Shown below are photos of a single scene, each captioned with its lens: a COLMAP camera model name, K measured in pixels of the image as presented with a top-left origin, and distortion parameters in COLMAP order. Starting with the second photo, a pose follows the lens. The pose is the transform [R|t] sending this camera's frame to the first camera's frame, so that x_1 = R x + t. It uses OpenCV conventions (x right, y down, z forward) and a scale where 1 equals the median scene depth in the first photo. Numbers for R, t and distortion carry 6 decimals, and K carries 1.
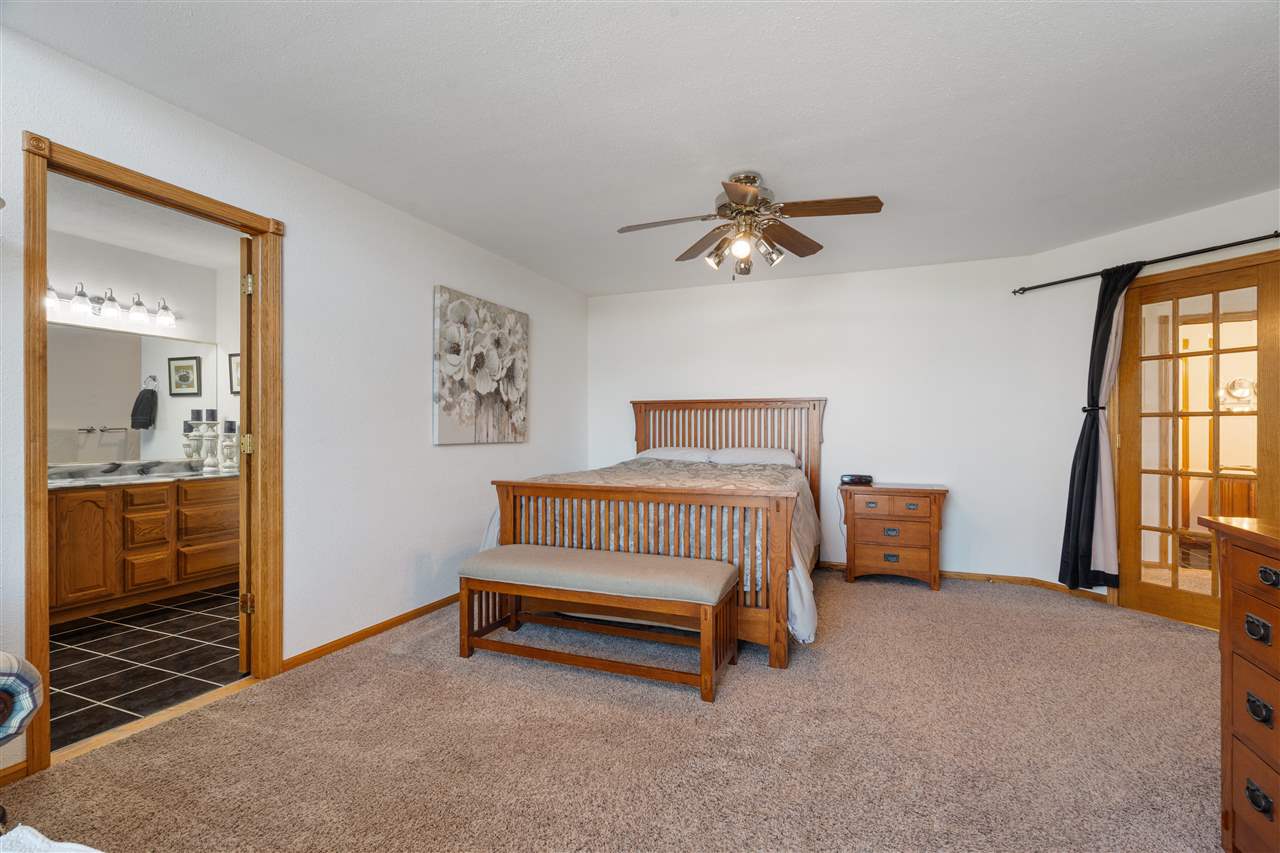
lens RADIAL K [[582.9, 0, 637.4], [0, 582.9, 430.8], [0, 0, 1]] dist [-0.004024, 0.000951]
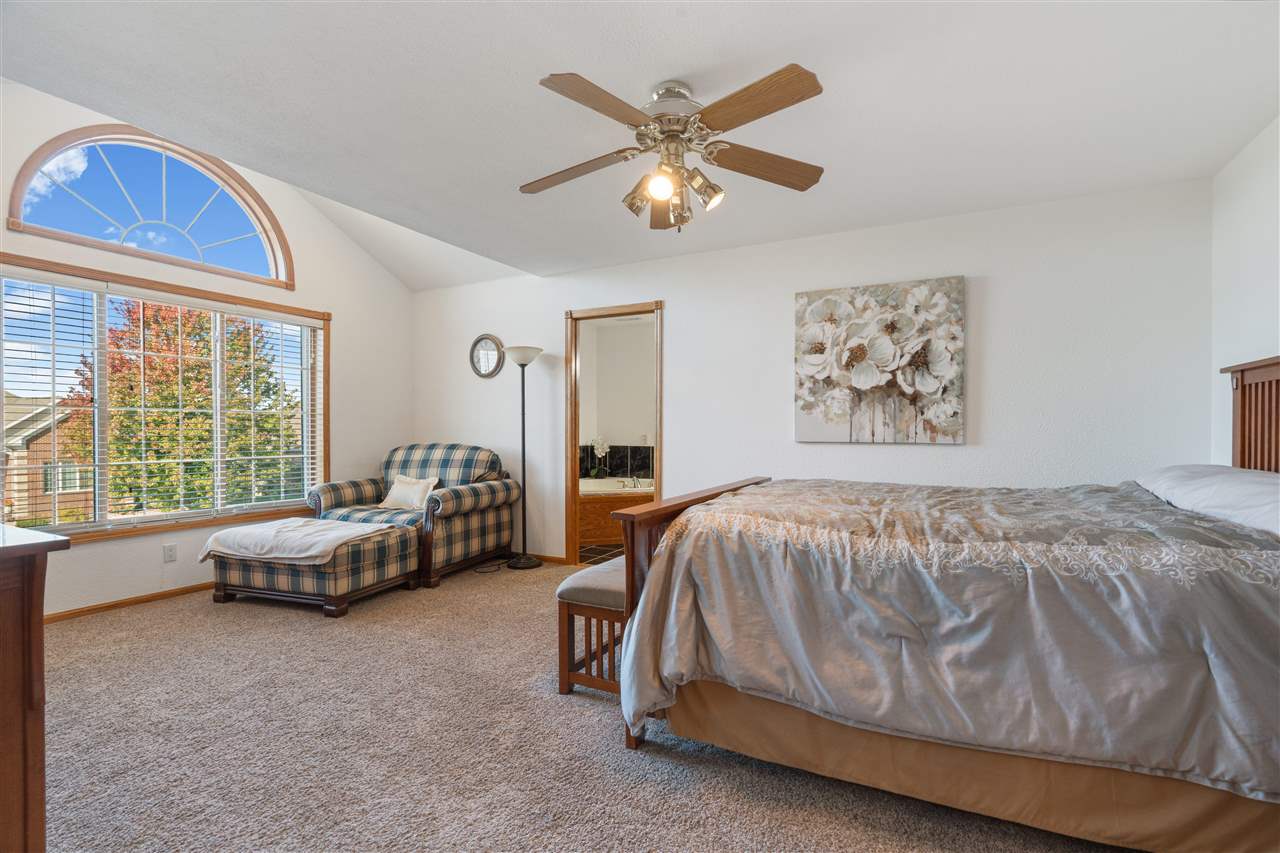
lens RADIAL K [[582.9, 0, 642.2], [0, 582.9, 431.7], [0, 0, 1]] dist [-0.004024, 0.000951]
pose [[-0.077216, 0.001052, -0.997014, 0.664731], [-0.002027, 0.999997, 0.001212, 0.003349], [0.997012, 0.002115, -0.077213, 0.713276]]
